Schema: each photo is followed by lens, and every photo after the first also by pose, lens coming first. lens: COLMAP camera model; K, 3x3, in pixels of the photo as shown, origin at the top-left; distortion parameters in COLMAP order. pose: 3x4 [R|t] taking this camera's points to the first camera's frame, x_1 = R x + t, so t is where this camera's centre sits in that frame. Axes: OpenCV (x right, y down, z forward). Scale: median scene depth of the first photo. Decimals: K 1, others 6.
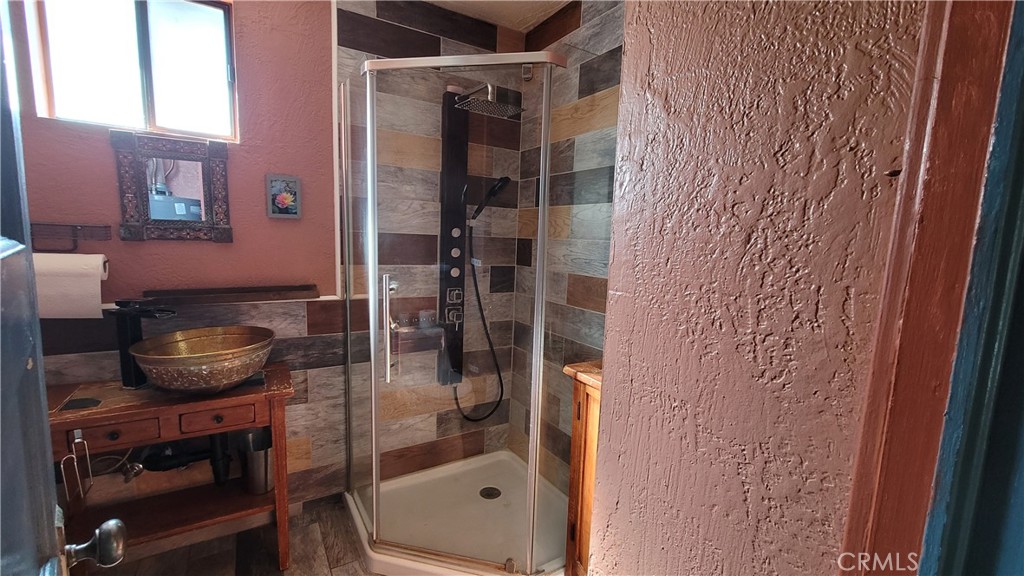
lens RADIAL K [[419.0, 0, 515.1], [0, 419.0, 290.6], [0, 0, 1]] dist [-0.010954, 0.002123]
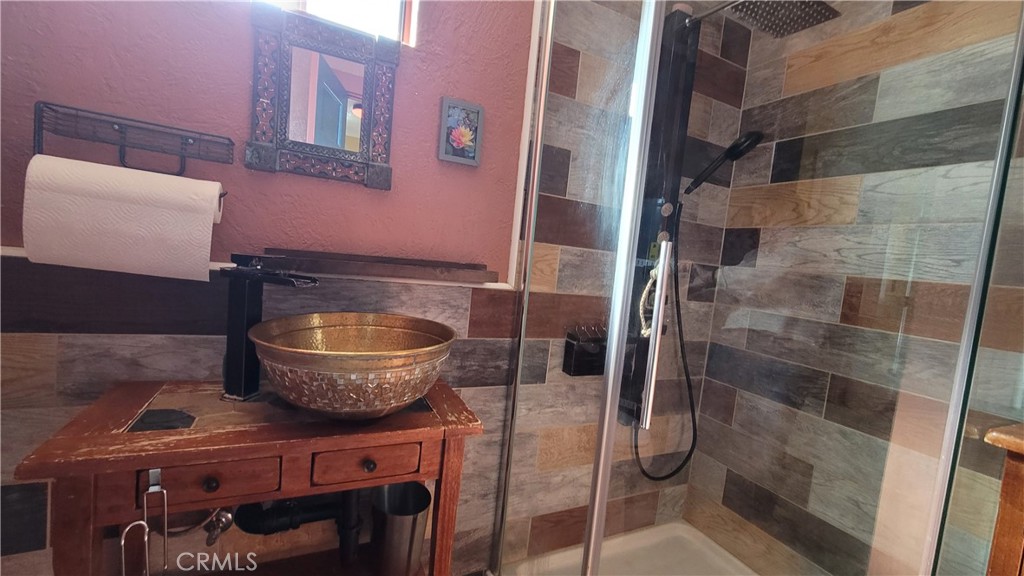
lens RADIAL K [[419.0, 0, 508.9], [0, 419.0, 288.2], [0, 0, 1]] dist [-0.010954, 0.002123]
pose [[0.992304, 0.070121, -0.102057, -0.430903], [-0.075889, 0.995665, -0.053771, 0.068539], [0.097844, 0.061102, 0.993324, 0.377739]]
